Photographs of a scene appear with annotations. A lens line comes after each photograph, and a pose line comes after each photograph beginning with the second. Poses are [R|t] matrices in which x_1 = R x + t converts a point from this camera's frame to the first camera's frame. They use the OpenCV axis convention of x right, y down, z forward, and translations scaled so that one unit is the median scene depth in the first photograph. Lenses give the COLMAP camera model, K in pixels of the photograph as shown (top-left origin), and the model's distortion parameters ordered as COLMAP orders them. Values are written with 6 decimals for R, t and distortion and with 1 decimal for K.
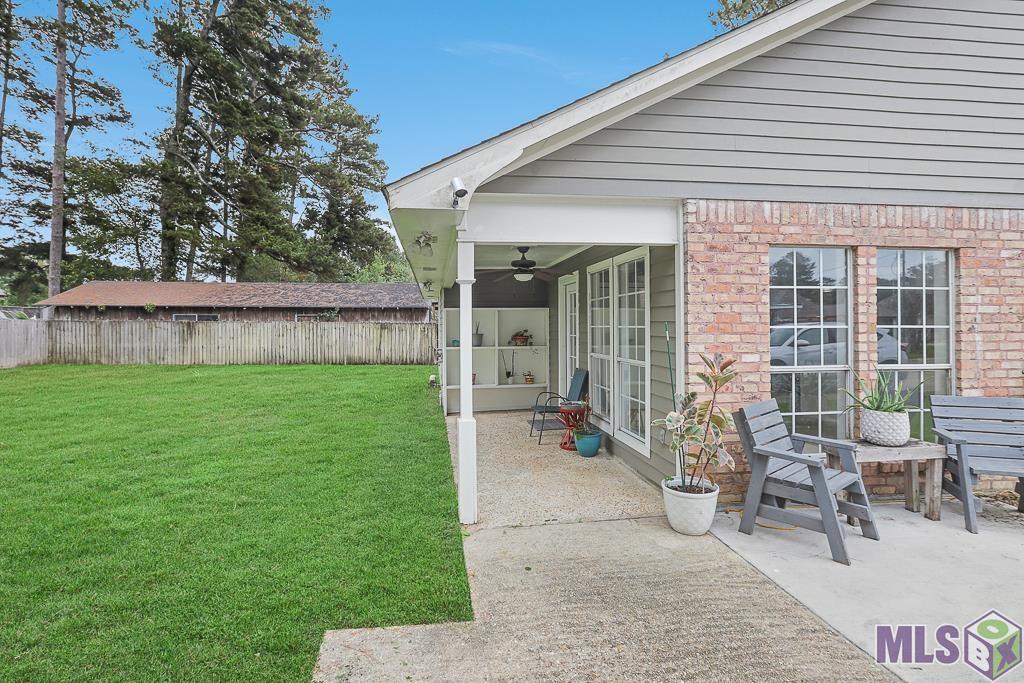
lens RADIAL K [[515.1, 0, 507.6], [0, 515.1, 331.8], [0, 0, 1]] dist [0.000126, 0.000817]
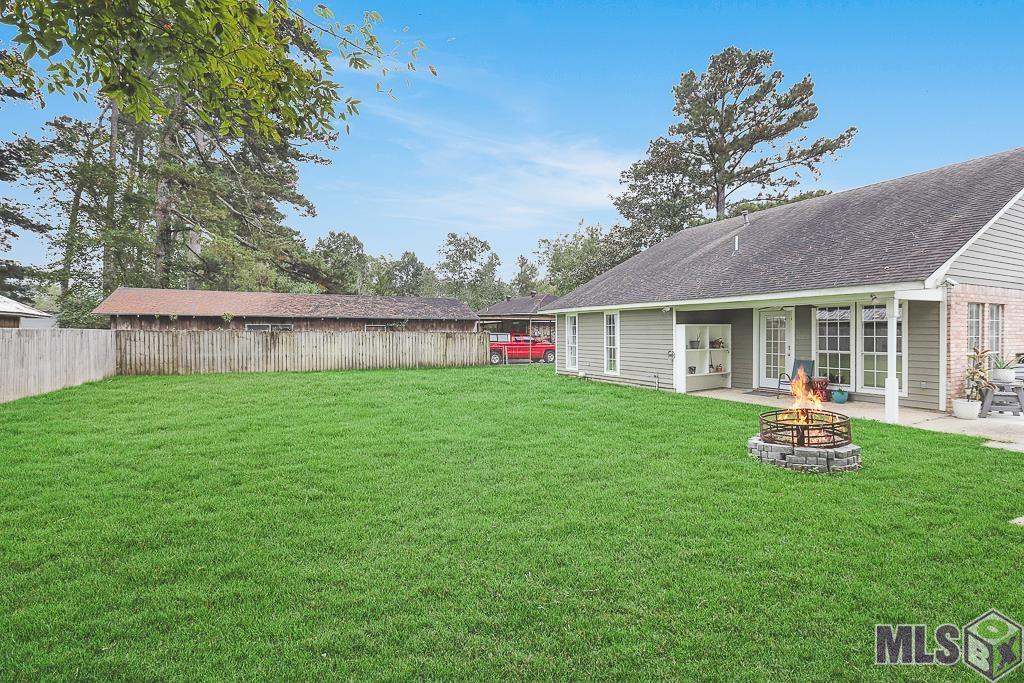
lens RADIAL K [[478.9, 0, 510.8], [0, 478.9, 341.6], [0, 0, 1]] dist [-0.013907, 0.009496]
pose [[0.935375, -0.007121, 0.353586, -0.343715], [0.005275, 0.999967, 0.006184, -0.001871], [-0.353618, -0.003919, 0.935382, -0.047998]]
